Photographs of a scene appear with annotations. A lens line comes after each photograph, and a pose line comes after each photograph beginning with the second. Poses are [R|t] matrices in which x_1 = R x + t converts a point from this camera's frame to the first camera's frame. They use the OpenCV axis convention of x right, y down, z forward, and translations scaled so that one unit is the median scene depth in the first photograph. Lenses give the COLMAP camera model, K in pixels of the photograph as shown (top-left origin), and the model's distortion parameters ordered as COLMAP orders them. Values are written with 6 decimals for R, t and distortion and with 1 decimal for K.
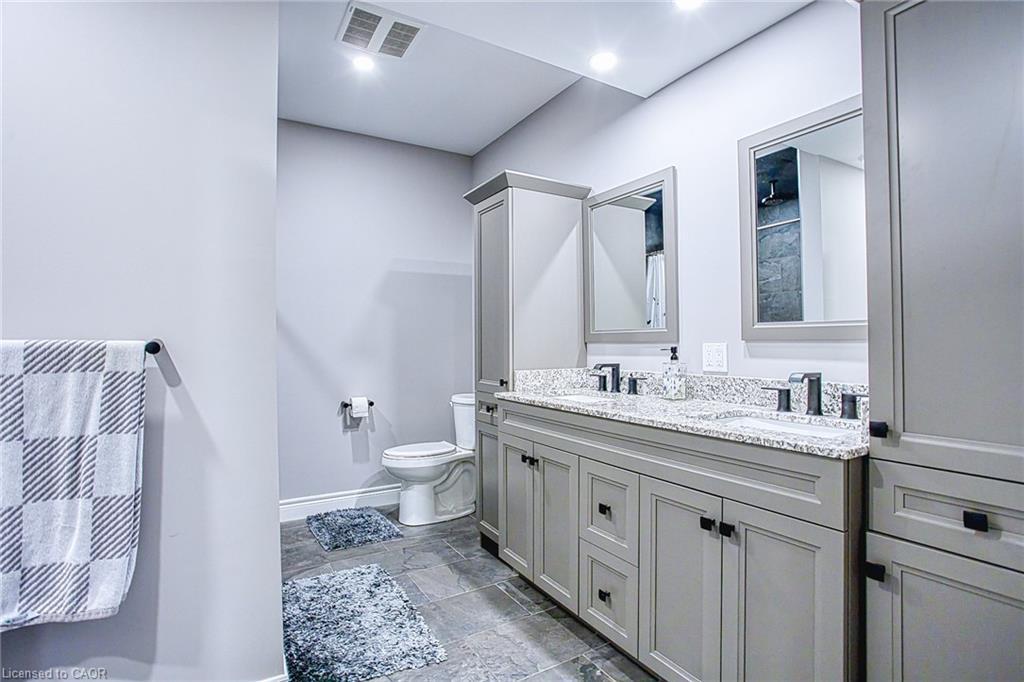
lens RADIAL K [[506.6, 0, 531.0], [0, 506.6, 344.2], [0, 0, 1]] dist [-0.078641, 0.040331]
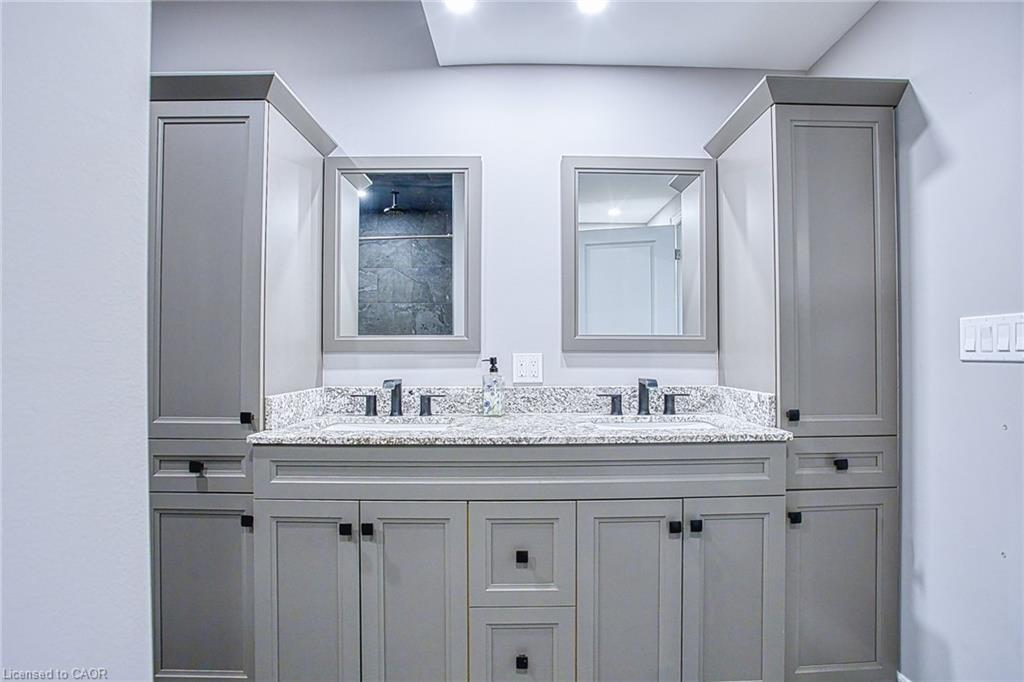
lens RADIAL K [[506.6, 0, 531.0], [0, 506.6, 344.2], [0, 0, 1]] dist [-0.078641, 0.040331]
pose [[0.514225, 0.016980, 0.857487, -0.505907], [0.000900, 0.999793, -0.020338, -0.000081], [-0.857655, 0.011230, 0.514103, 0.518925]]
